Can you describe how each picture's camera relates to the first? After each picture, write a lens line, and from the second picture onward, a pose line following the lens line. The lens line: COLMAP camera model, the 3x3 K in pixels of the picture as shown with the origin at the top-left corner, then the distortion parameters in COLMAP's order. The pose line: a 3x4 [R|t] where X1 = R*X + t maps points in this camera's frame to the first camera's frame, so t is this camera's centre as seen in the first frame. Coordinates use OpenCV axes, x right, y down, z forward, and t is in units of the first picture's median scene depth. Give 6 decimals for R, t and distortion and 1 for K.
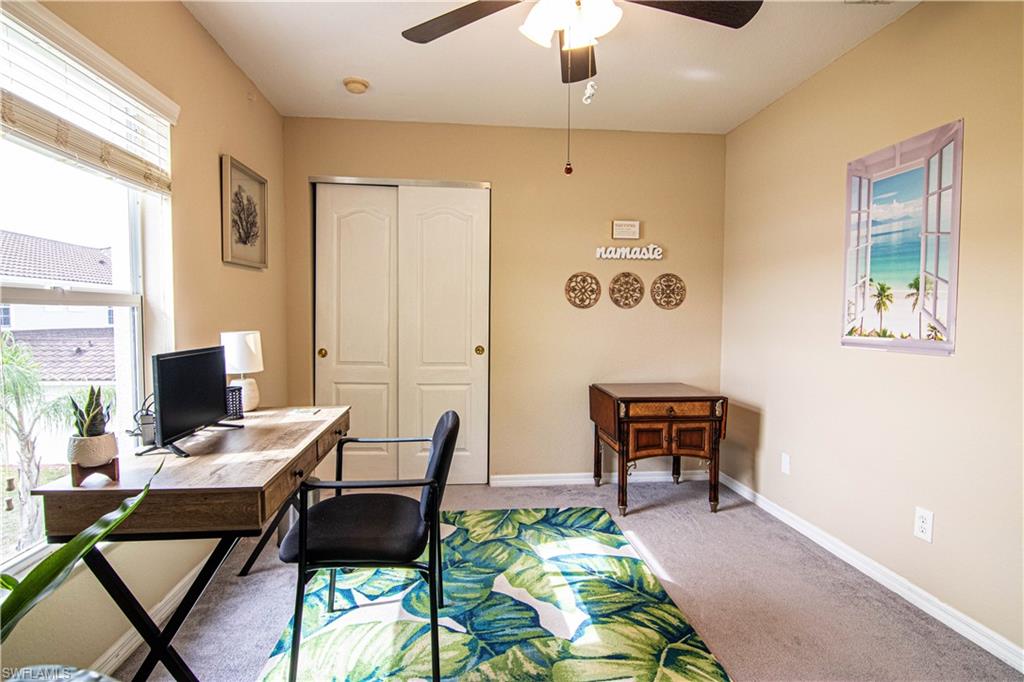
lens RADIAL K [[520.2, 0, 506.8], [0, 520.2, 344.0], [0, 0, 1]] dist [-0.008790, -0.009469]
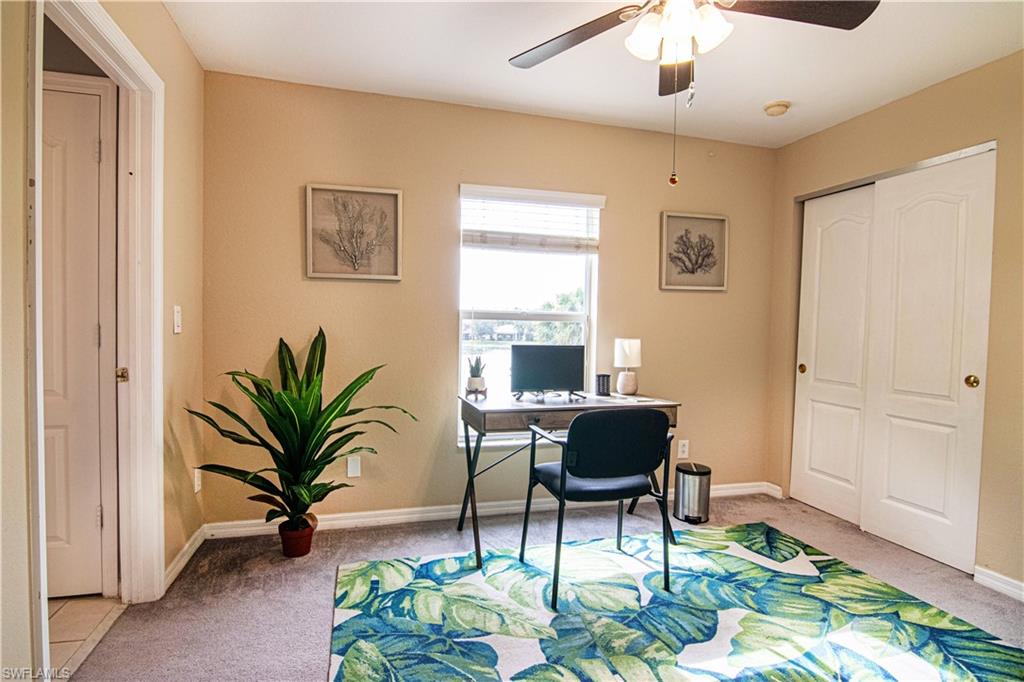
lens RADIAL K [[520.2, 0, 506.8], [0, 520.2, 344.0], [0, 0, 1]] dist [-0.008790, -0.009469]
pose [[0.181127, 0.027737, -0.983068, 0.675398], [-0.069977, 0.997432, 0.015249, -0.006578], [0.980967, 0.066031, 0.182603, 0.328911]]
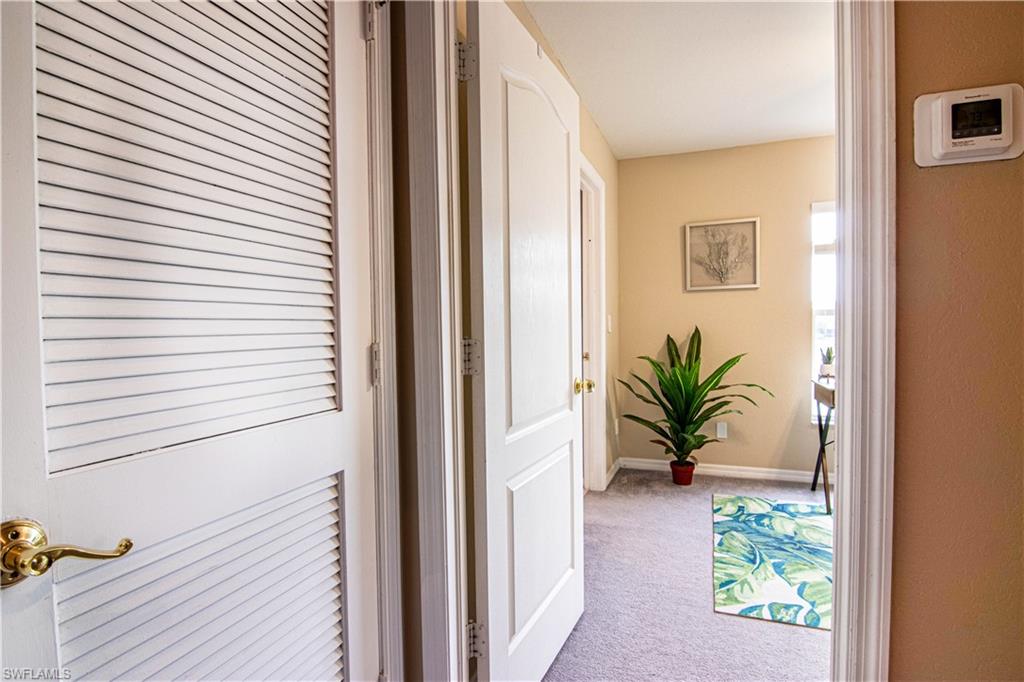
lens RADIAL K [[520.2, 0, 506.8], [0, 520.2, 344.0], [0, 0, 1]] dist [-0.008790, -0.009469]
pose [[-0.447261, 0.029880, -0.893904, 1.103502], [-0.039551, 0.997803, 0.053142, -0.004419], [0.893528, 0.059123, -0.445097, 0.324532]]
